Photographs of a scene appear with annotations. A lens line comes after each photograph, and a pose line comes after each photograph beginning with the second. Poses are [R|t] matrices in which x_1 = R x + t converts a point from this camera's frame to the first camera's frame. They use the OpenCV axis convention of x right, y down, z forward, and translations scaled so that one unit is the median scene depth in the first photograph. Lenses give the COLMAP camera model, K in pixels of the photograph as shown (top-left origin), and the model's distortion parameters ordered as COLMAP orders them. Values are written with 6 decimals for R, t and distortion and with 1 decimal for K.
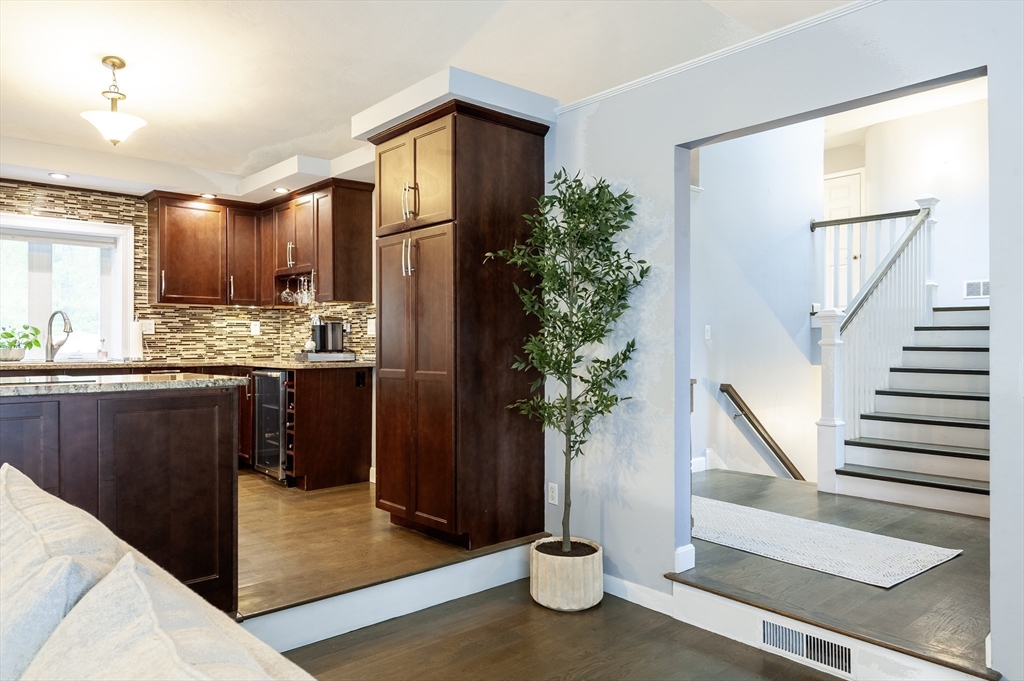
lens RADIAL K [[675.8, 0, 513.9], [0, 675.8, 345.9], [0, 0, 1]] dist [-0.004680, -0.000404]
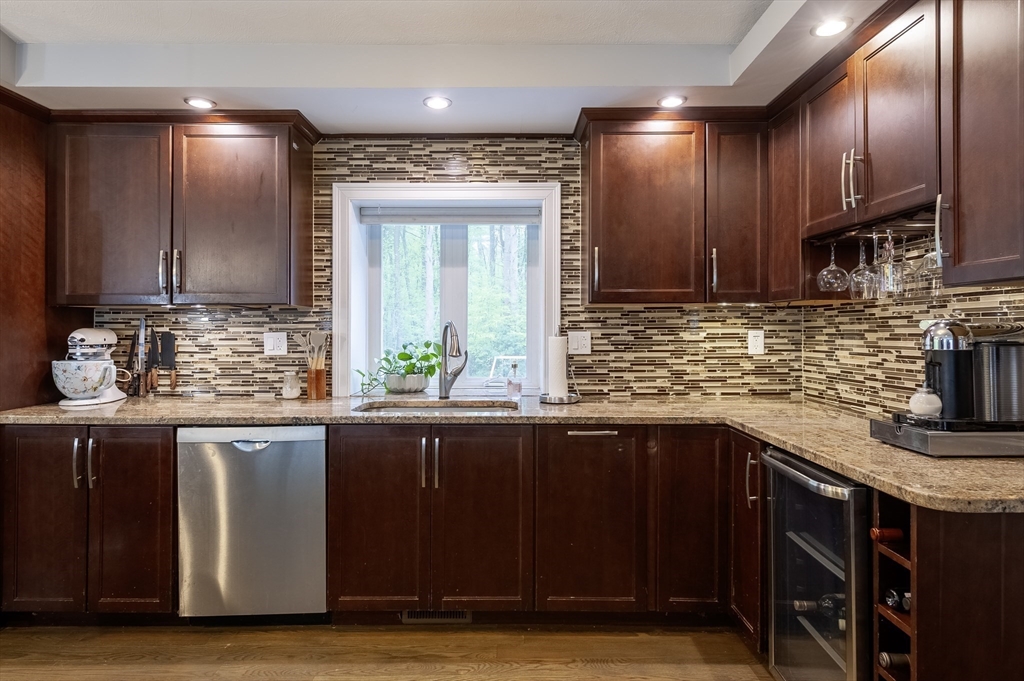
lens RADIAL K [[584.4, 0, 506.1], [0, 584.4, 325.6], [0, 0, 1]] dist [0.029693, -0.016658]
pose [[0.742087, -0.009156, -0.670241, -0.234745], [-0.001411, 0.999883, -0.015222, -0.035819], [0.670302, 0.012242, 0.741987, 0.558713]]
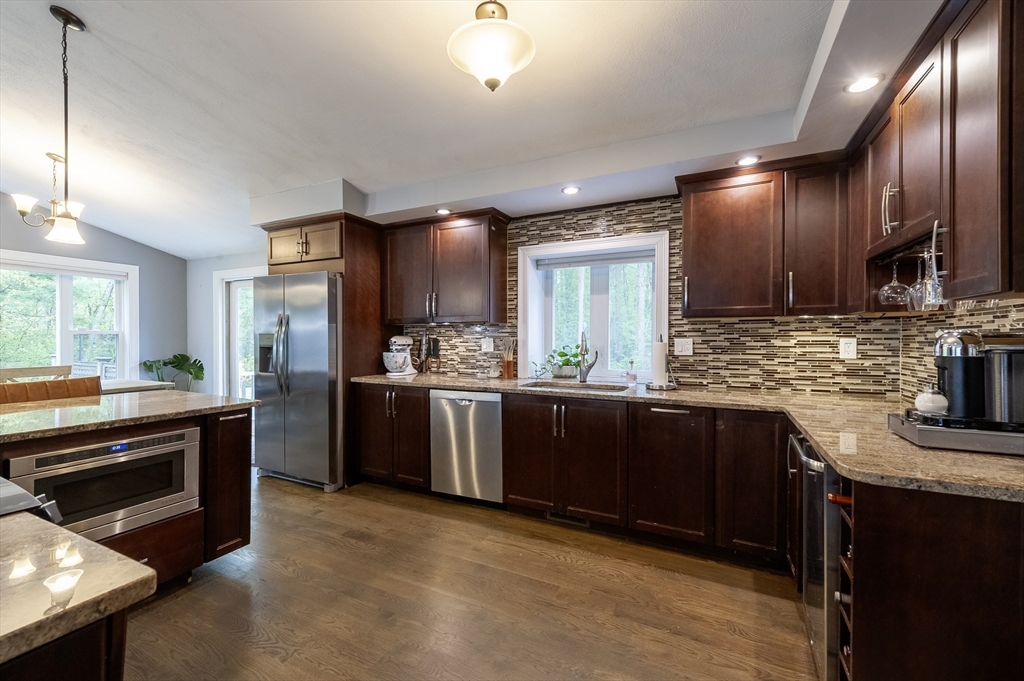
lens RADIAL K [[414.7, 0, 503.5], [0, 414.7, 339.1], [0, 0, 1]] dist [0.017034, -0.003302]
pose [[0.369956, 0.002556, -0.929046, -0.142808], [-0.006583, 0.999978, 0.000129, -0.036605], [0.929026, 0.006068, 0.369965, 0.600542]]
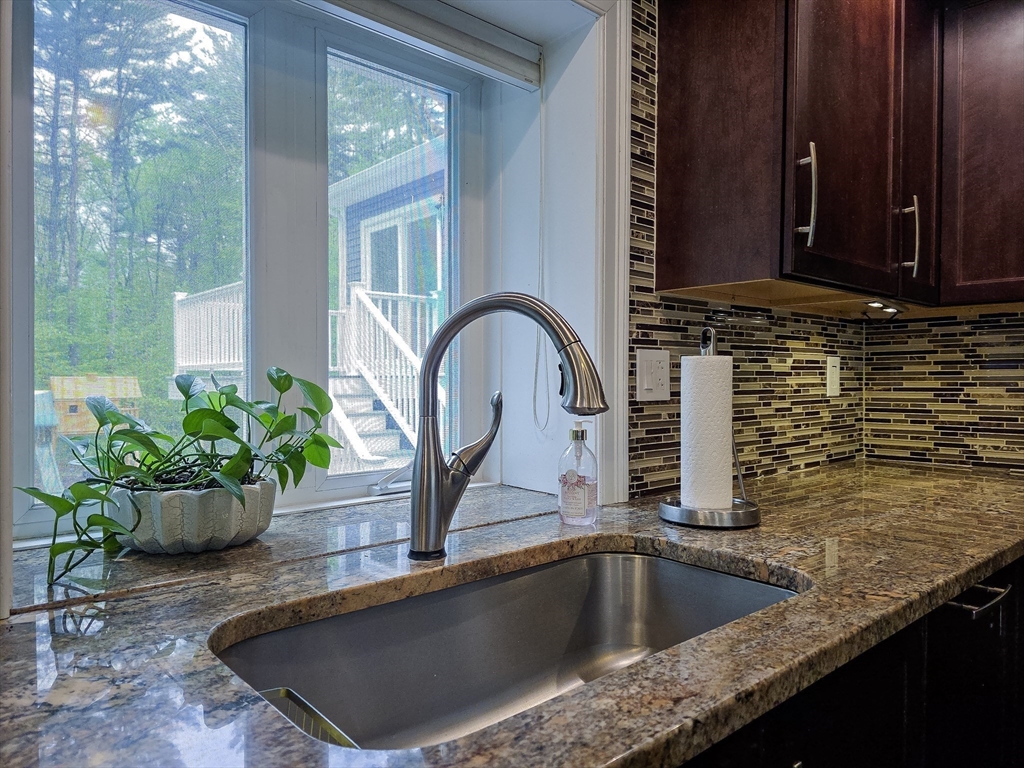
lens RADIAL K [[692.9, 0, 520.7], [0, 692.9, 388.2], [0, 0, 1]] dist [0.011139, -0.015427]
pose [[0.999954, -0.002907, -0.009138, -0.600115], [0.002948, 0.999985, 0.004527, -0.024603], [0.009124, -0.004553, 0.999948, 0.725486]]
